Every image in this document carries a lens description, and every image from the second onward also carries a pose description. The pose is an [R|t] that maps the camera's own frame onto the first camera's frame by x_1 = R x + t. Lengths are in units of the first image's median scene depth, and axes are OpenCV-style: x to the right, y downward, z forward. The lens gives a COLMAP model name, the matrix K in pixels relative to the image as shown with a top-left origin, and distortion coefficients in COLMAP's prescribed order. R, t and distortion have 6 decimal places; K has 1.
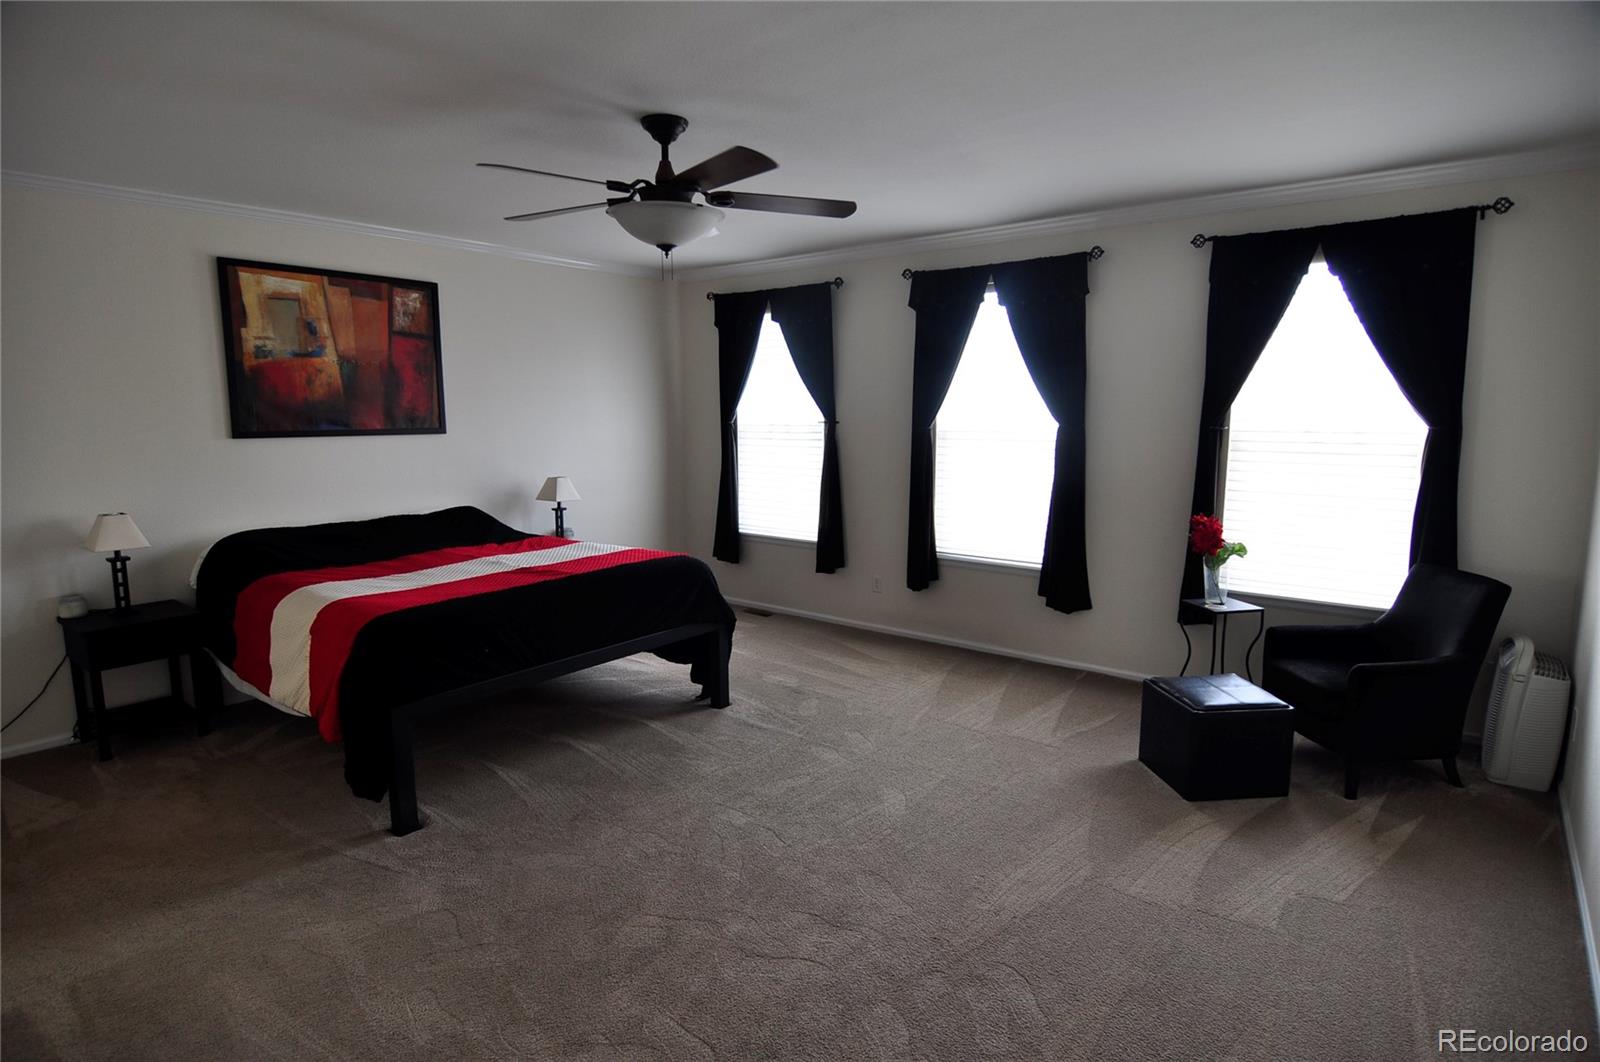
lens RADIAL K [[855.9, 0, 795.6], [0, 855.9, 535.2], [0, 0, 1]] dist [-0.001661, -0.011065]
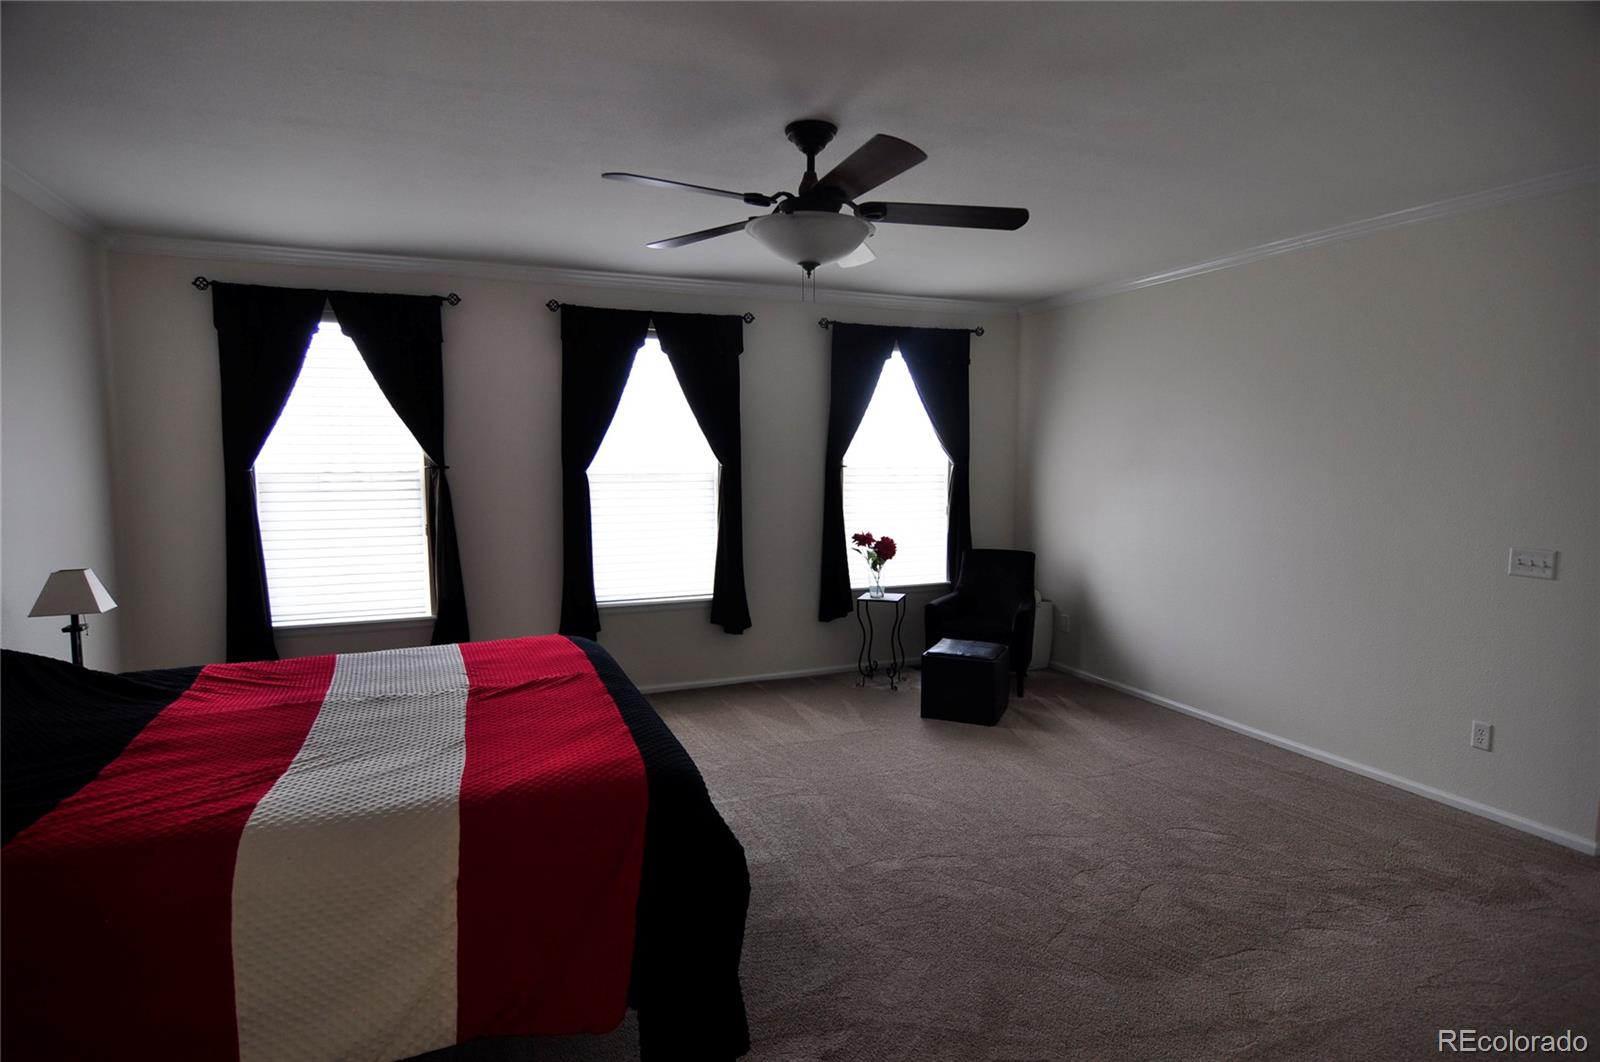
lens RADIAL K [[852.6, 0, 799.4], [0, 852.6, 536.9], [0, 0, 1]] dist [-0.021406, -0.002468]
pose [[0.480183, -0.076923, 0.873789, -0.644474], [0.129459, 0.991453, 0.016138, -0.044696], [-0.867563, 0.105371, 0.486037, 0.407007]]
